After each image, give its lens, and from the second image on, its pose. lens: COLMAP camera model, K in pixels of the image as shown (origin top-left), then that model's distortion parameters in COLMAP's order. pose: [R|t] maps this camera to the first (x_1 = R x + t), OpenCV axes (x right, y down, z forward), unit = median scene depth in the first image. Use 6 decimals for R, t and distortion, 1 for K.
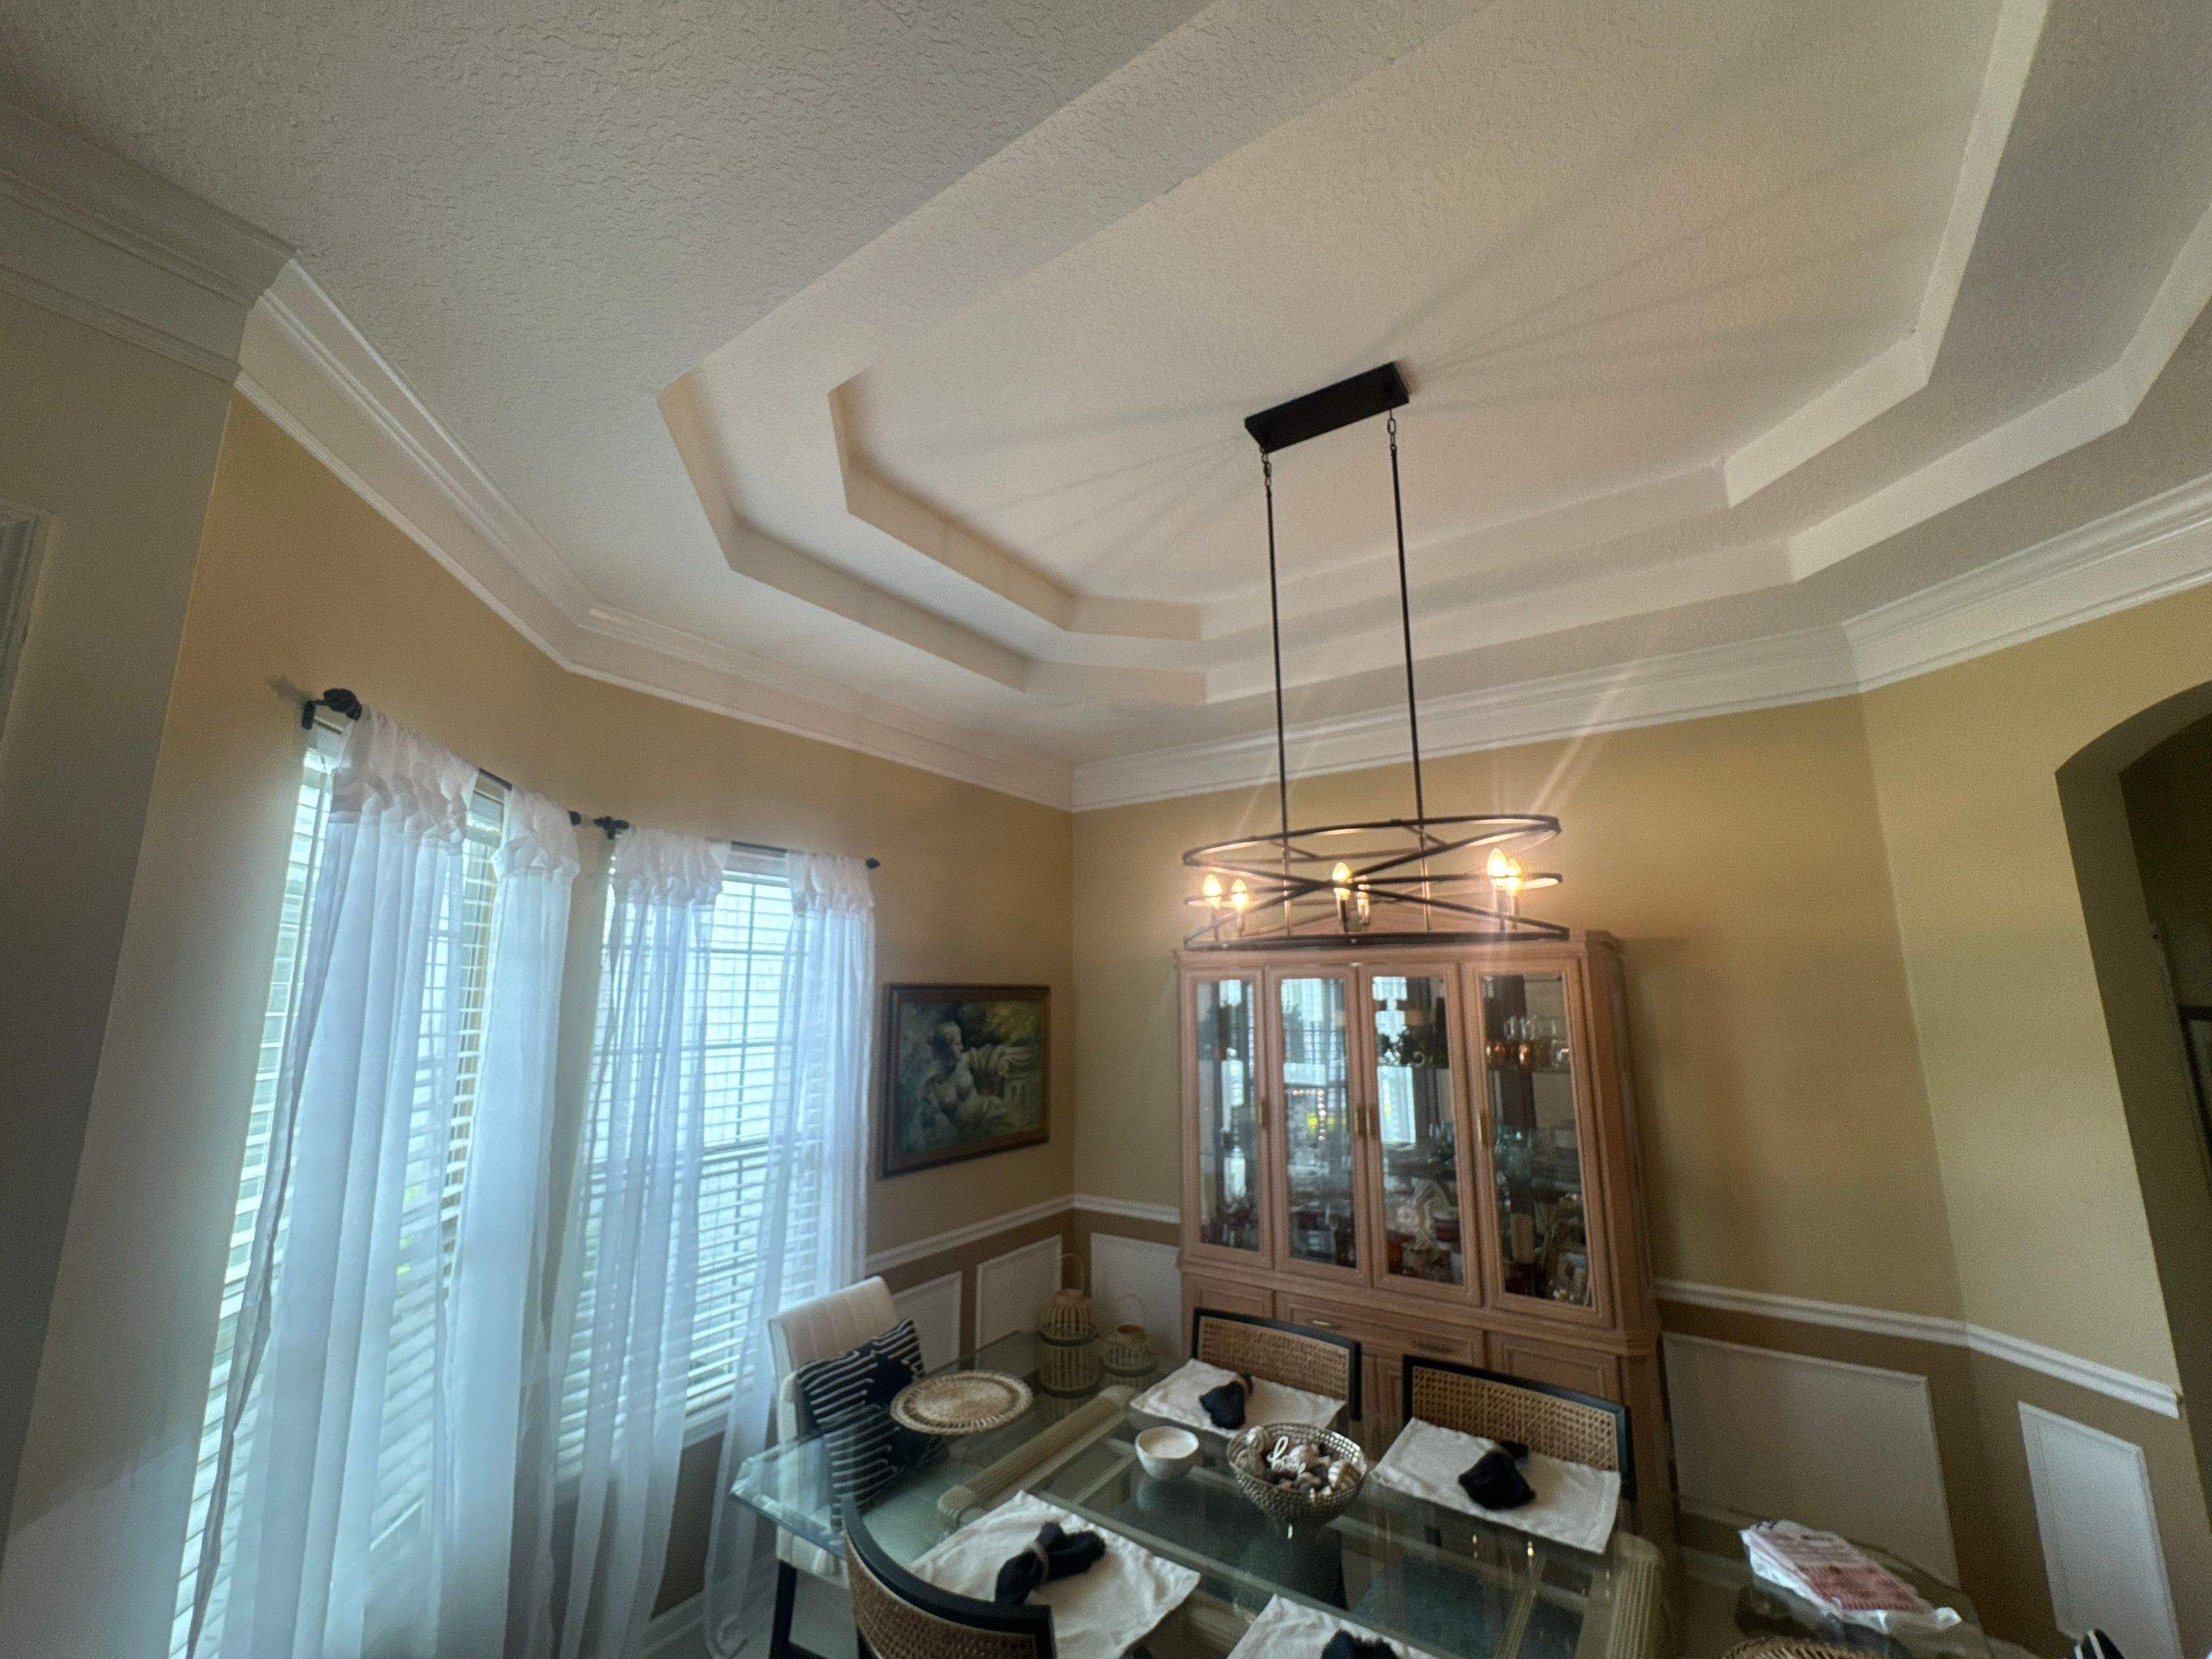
lens RADIAL K [[898.3, 0, 1105.3], [0, 898.3, 826.4], [0, 0, 1]] dist [-0.002850, -0.000225]
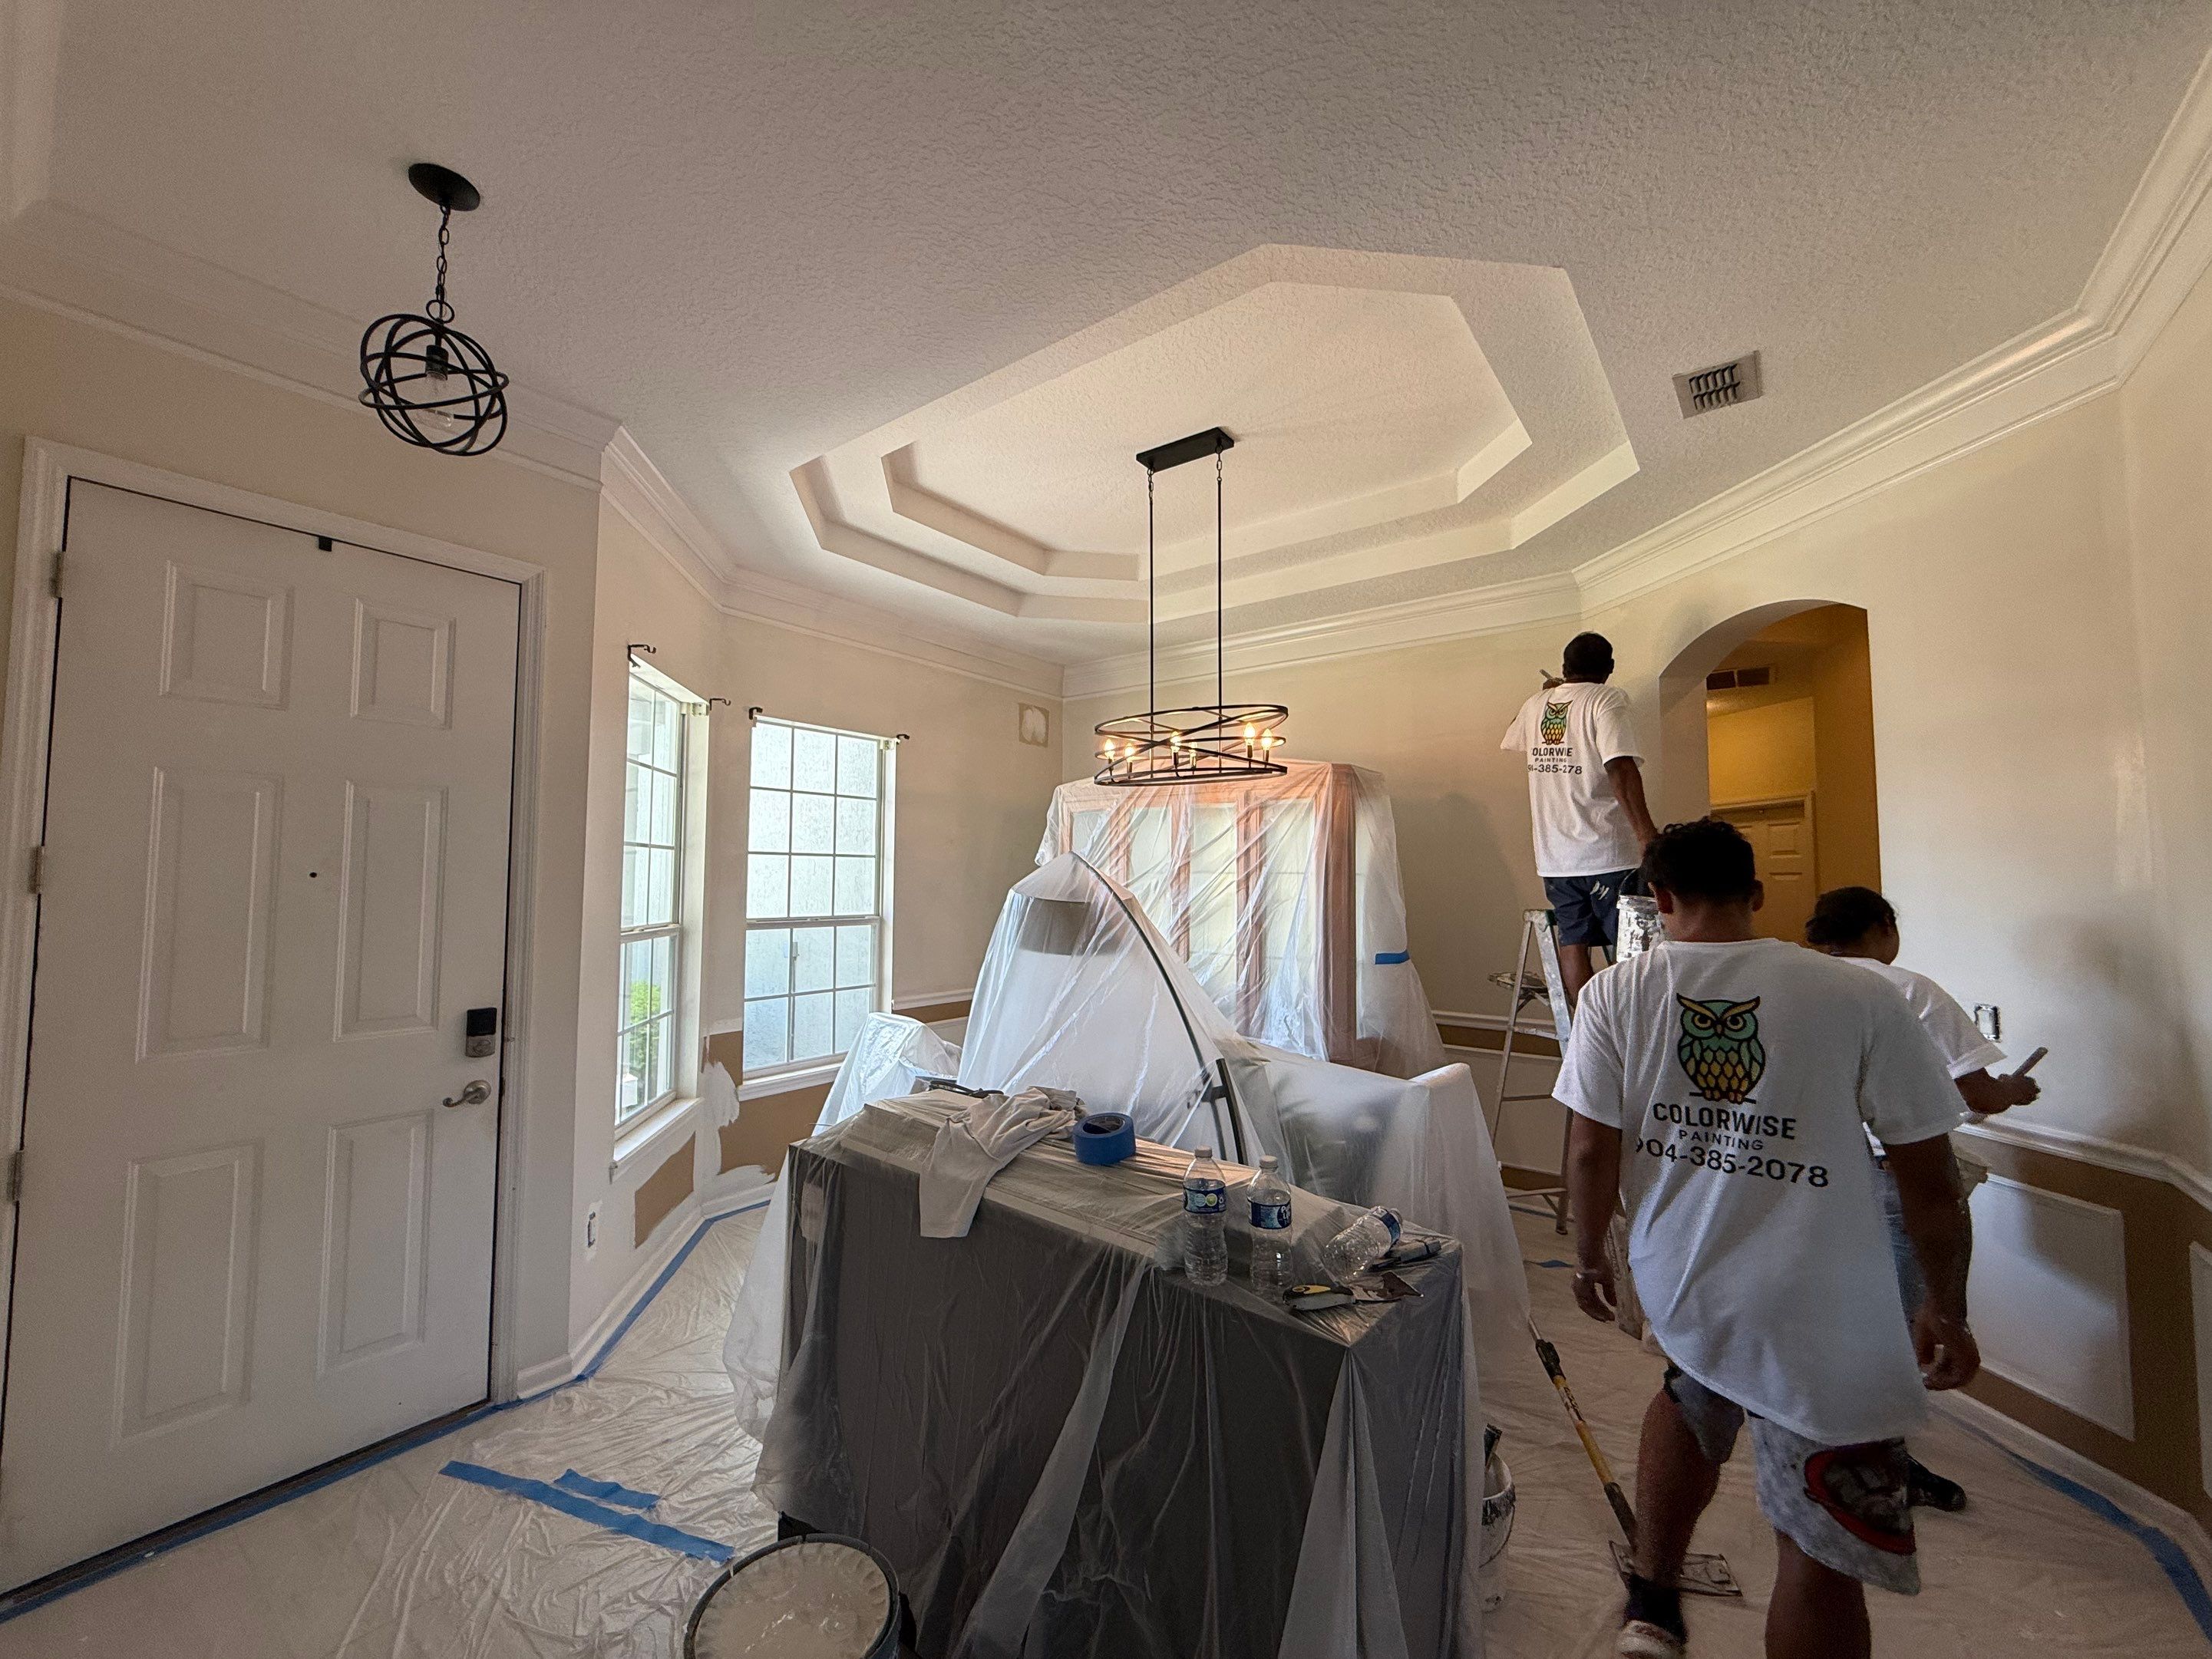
lens RADIAL K [[898.2, 0, 1104.6], [0, 898.2, 809.4], [0, 0, 1]] dist [-0.002850, -0.000225]
pose [[0.997279, 0.012671, -0.072628, 0.220930], [-0.005047, 0.994542, 0.104219, 0.010463], [0.073552, -0.103569, 0.991899, -0.650868]]
